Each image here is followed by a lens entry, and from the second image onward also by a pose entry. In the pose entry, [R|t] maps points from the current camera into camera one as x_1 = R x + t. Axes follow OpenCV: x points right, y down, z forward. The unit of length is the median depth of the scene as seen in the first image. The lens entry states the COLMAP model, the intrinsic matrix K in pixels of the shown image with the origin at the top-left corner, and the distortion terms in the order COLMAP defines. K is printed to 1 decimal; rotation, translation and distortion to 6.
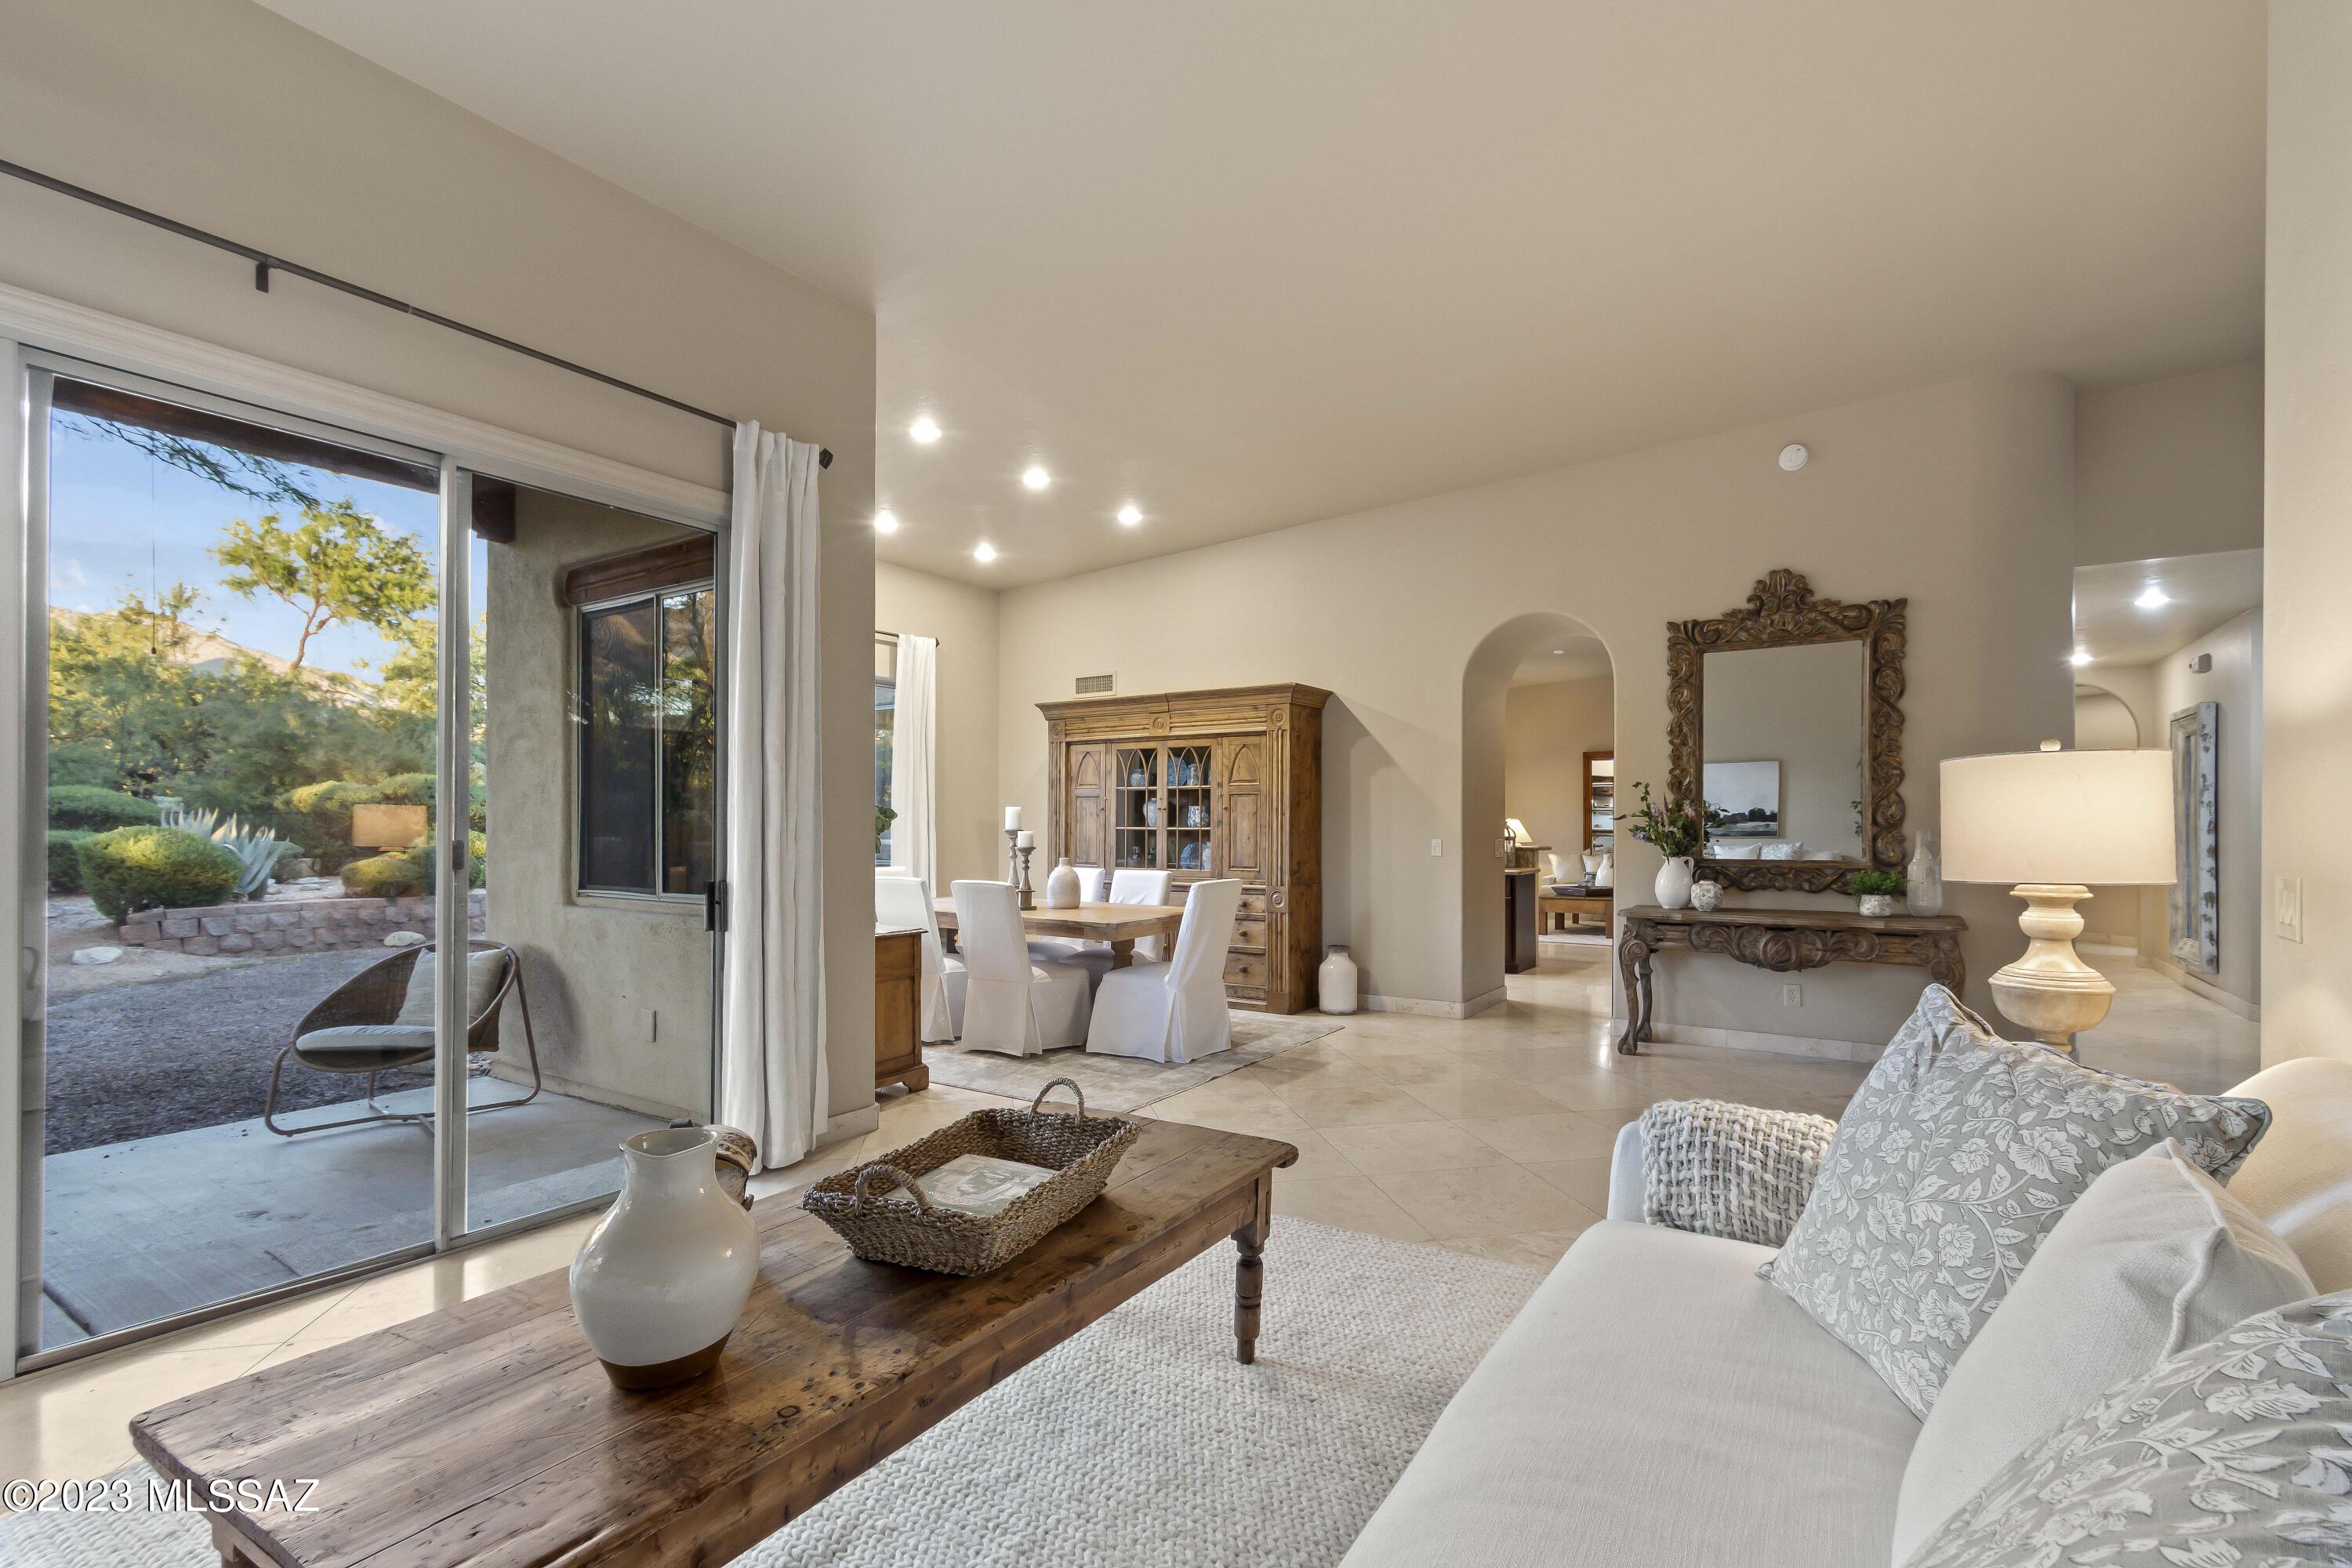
lens RADIAL K [[1052.4, 0, 1201.0], [0, 1052.4, 820.0], [0, 0, 1]] dist [0.003842, -0.003602]
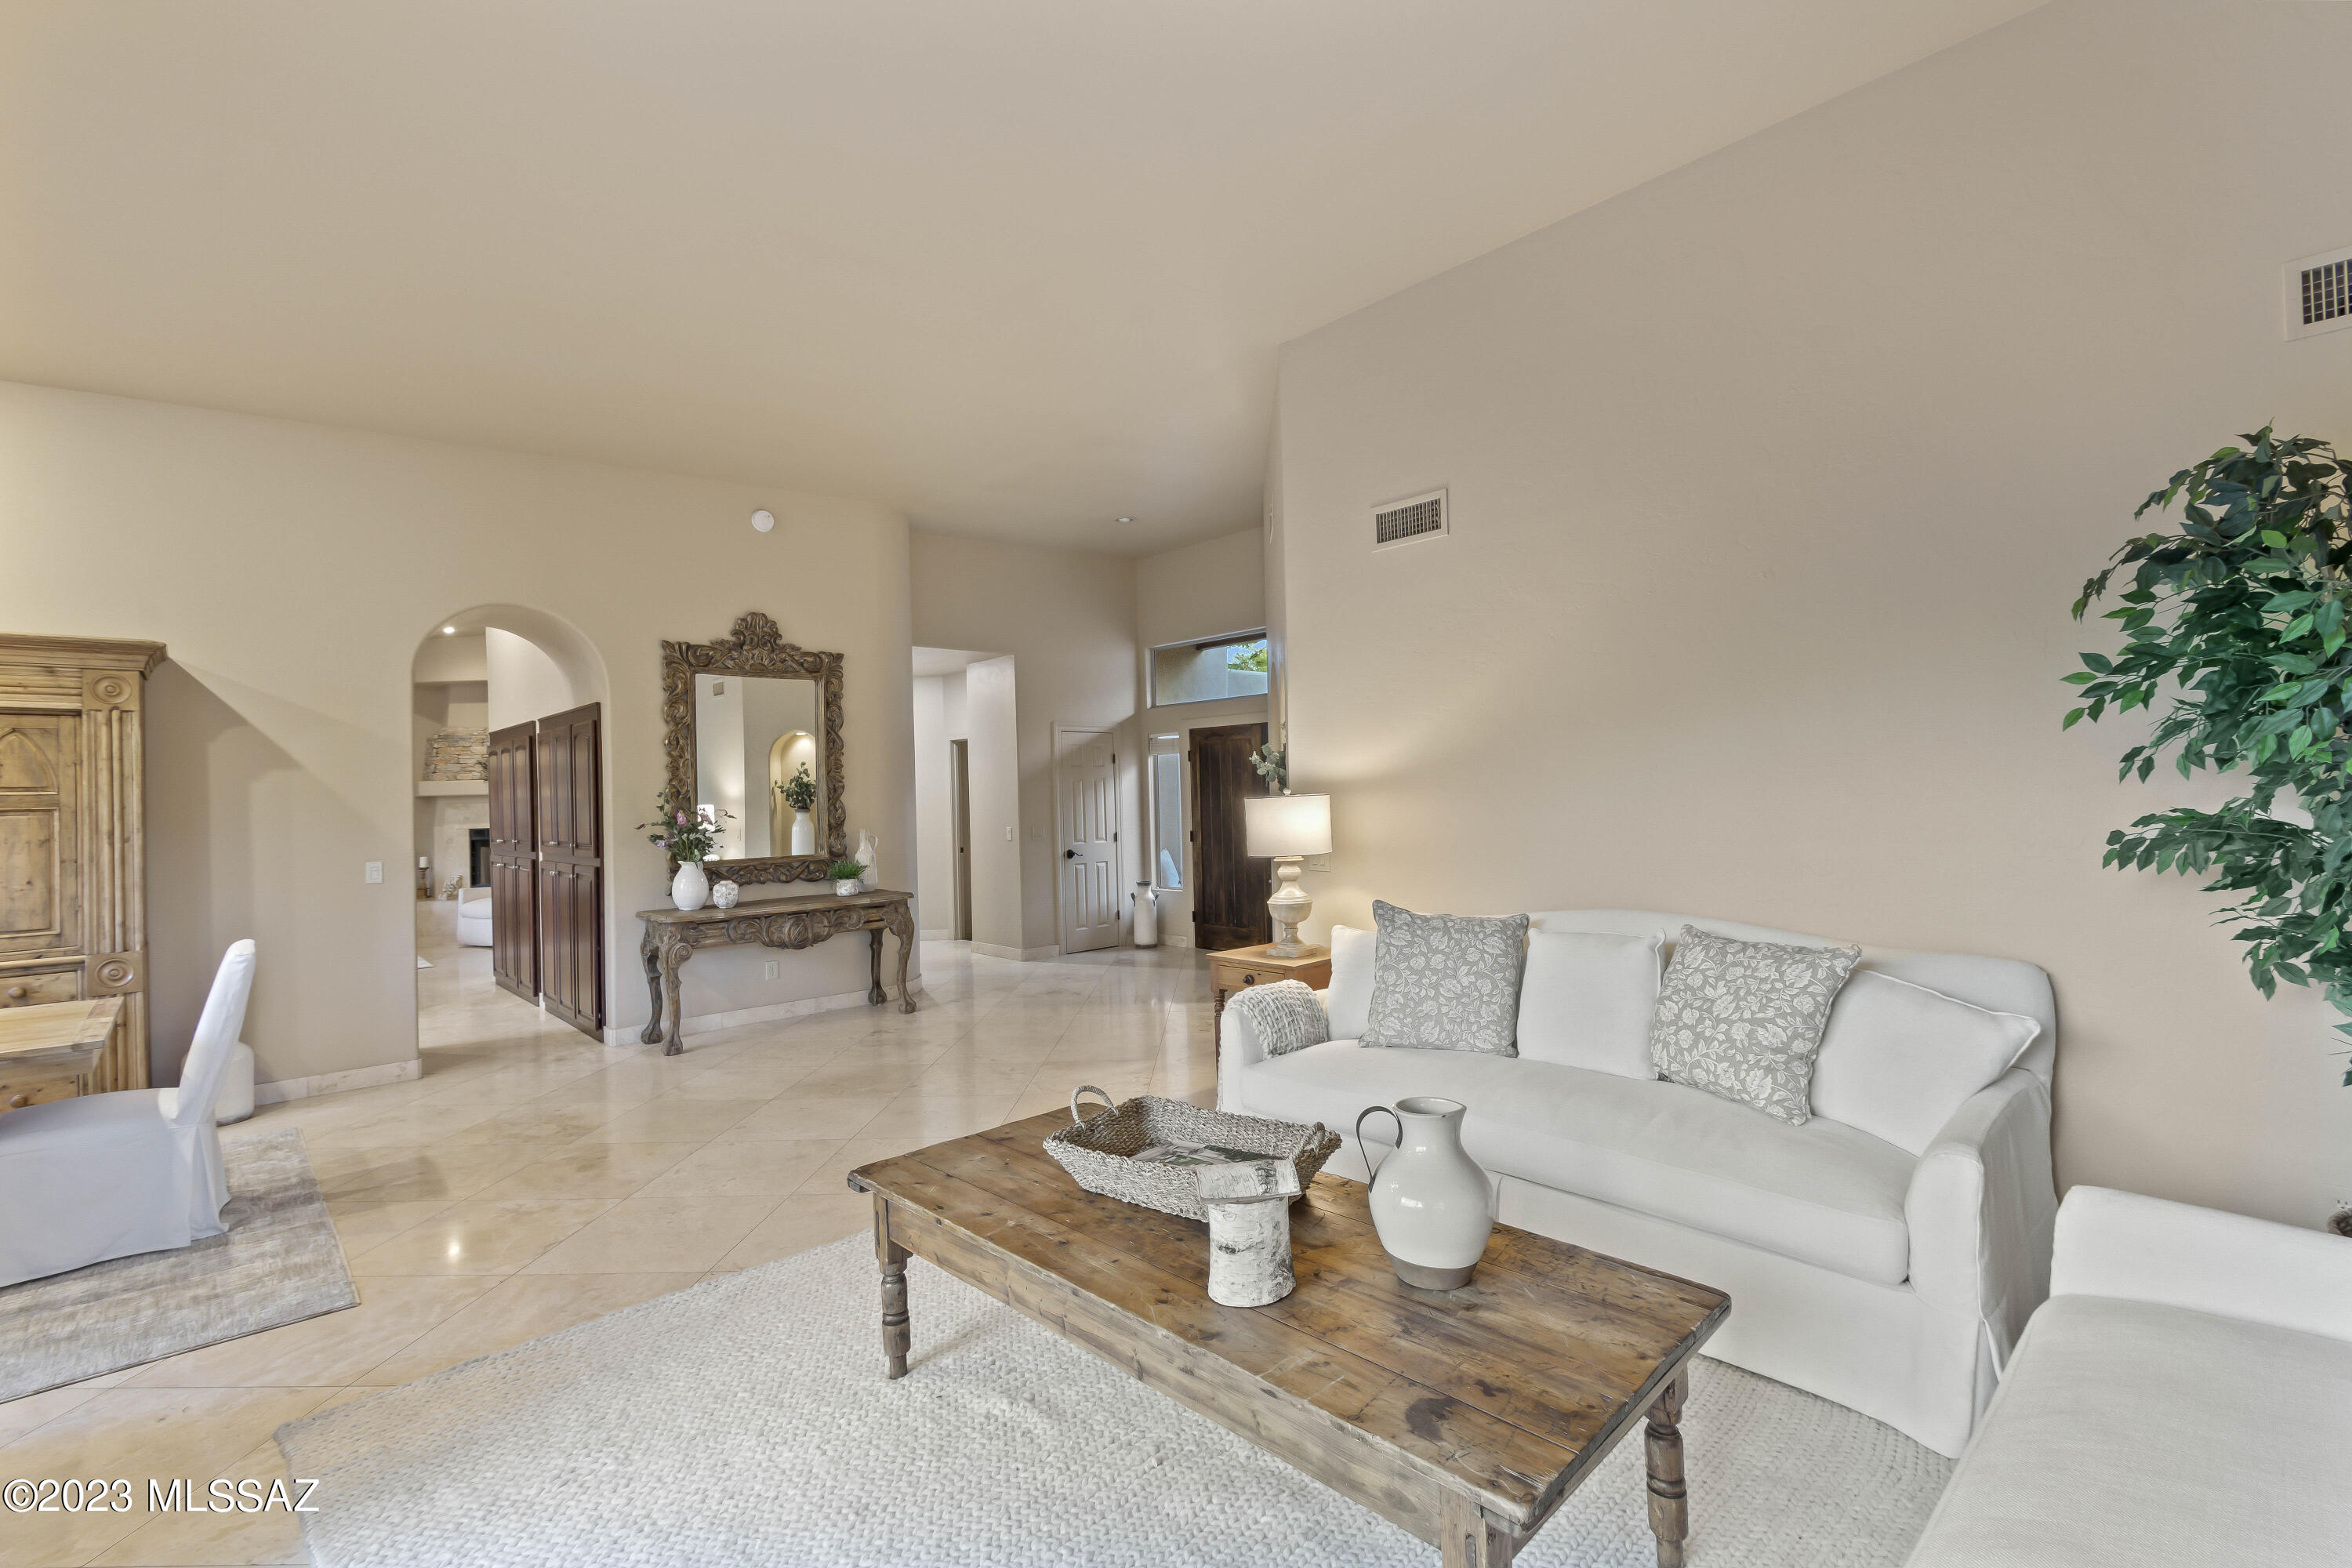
lens RADIAL K [[1052.4, 0, 1182.0], [0, 1052.4, 781.5], [0, 0, 1]] dist [0.003842, -0.003602]
pose [[0.238611, 0.004133, 0.971107, -0.493097], [0.021515, 0.999723, -0.009541, -0.026578], [-0.970877, 0.023170, 0.238456, 0.262288]]
